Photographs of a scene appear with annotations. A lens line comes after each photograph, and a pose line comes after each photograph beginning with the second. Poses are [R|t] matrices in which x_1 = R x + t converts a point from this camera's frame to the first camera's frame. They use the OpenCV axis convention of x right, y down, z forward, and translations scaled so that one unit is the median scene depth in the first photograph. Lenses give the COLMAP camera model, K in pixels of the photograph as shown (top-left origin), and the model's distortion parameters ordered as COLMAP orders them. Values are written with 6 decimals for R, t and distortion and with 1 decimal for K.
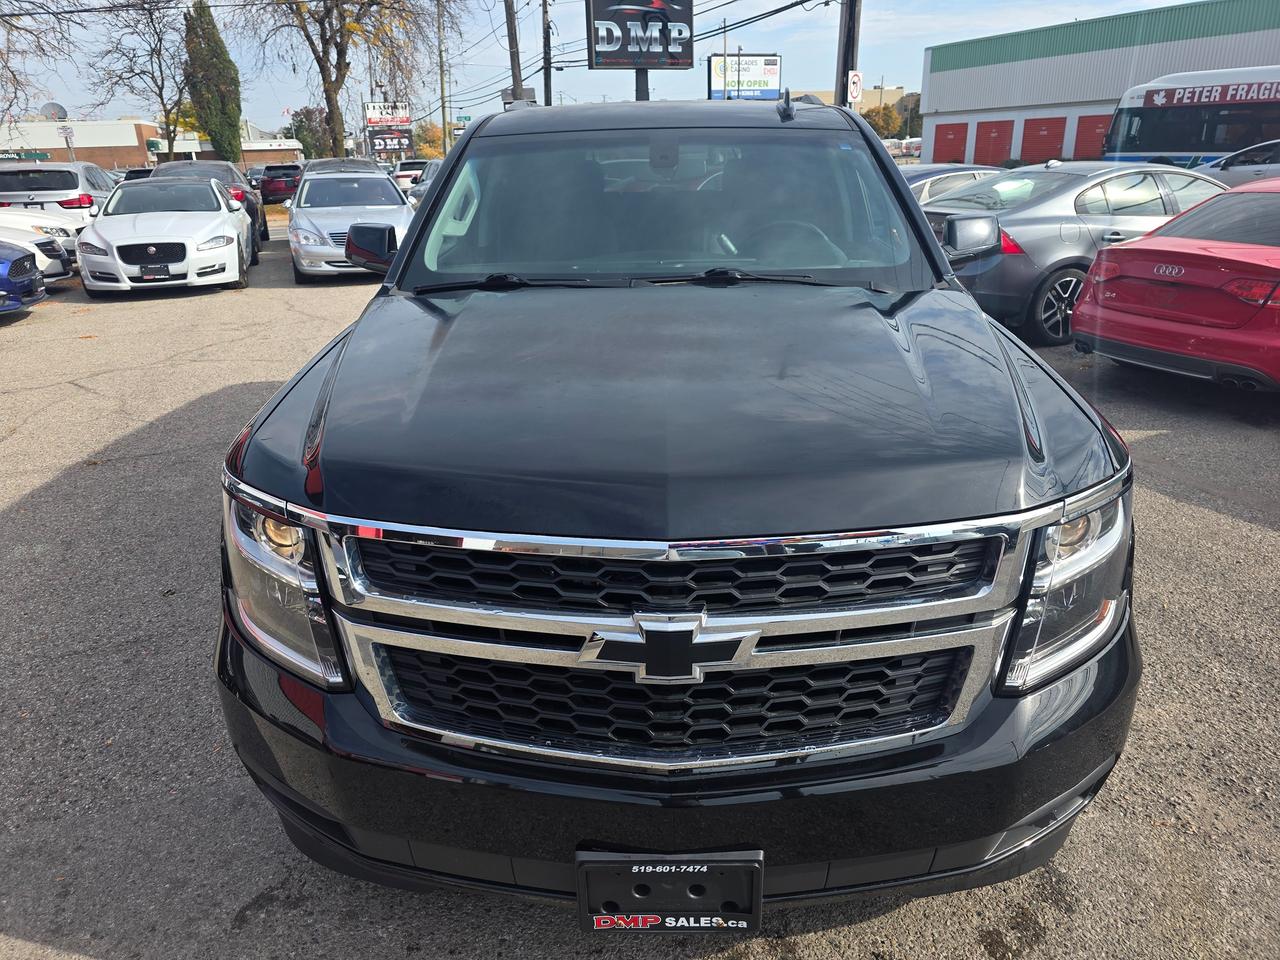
lens RADIAL K [[877.7, 0, 633.8], [0, 877.7, 476.1], [0, 0, 1]] dist [0.040286, -0.045762]
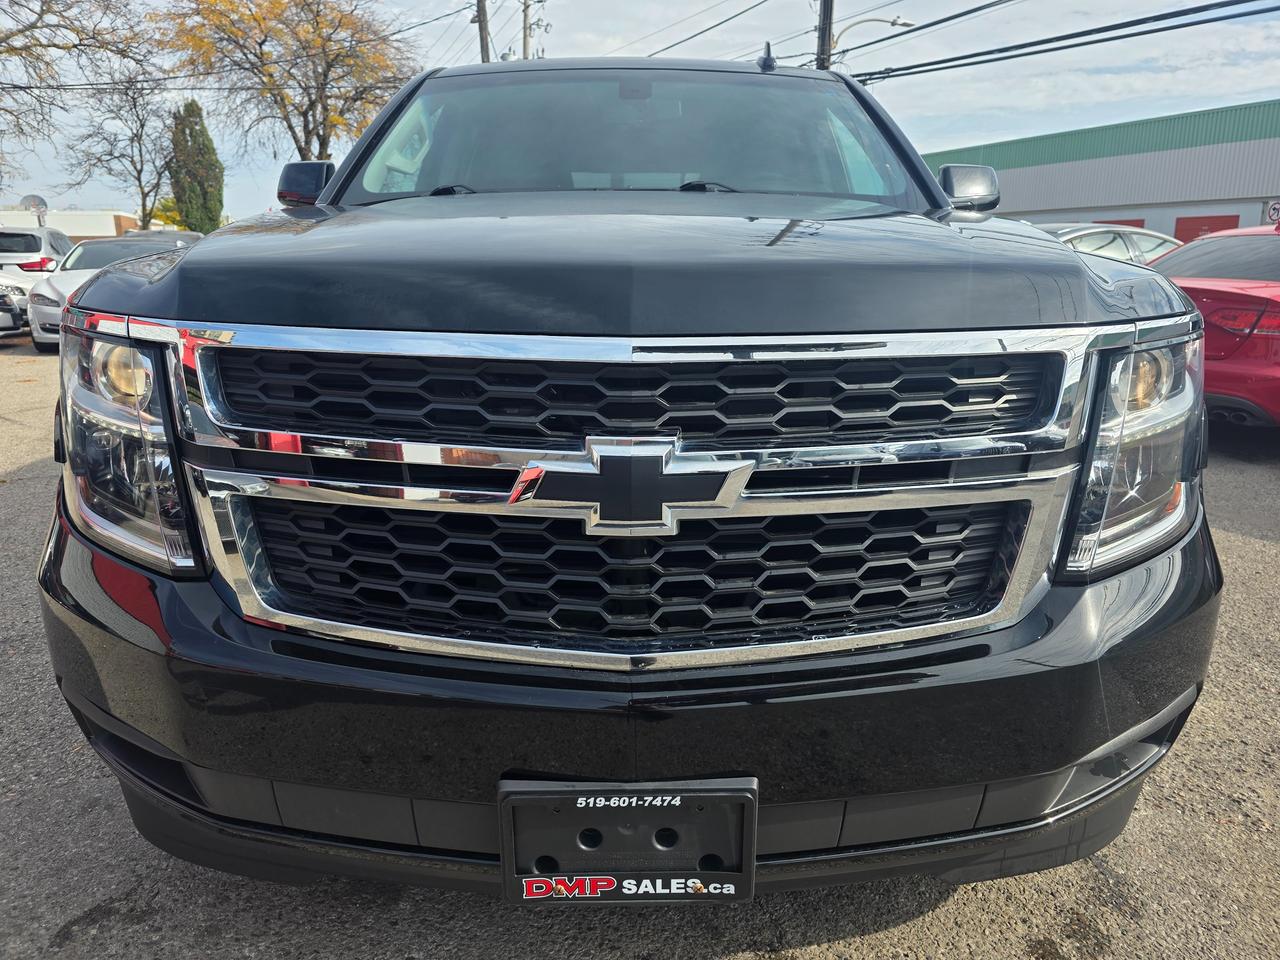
lens RADIAL K [[877.7, 0, 643.5], [0, 877.7, 478.0], [0, 0, 1]] dist [0.040286, -0.045762]
pose [[0.999047, 0.014055, 0.041334, 0.014498], [-0.009279, 0.993488, -0.113555, 0.200736], [-0.042660, 0.113063, 0.992672, 0.194112]]
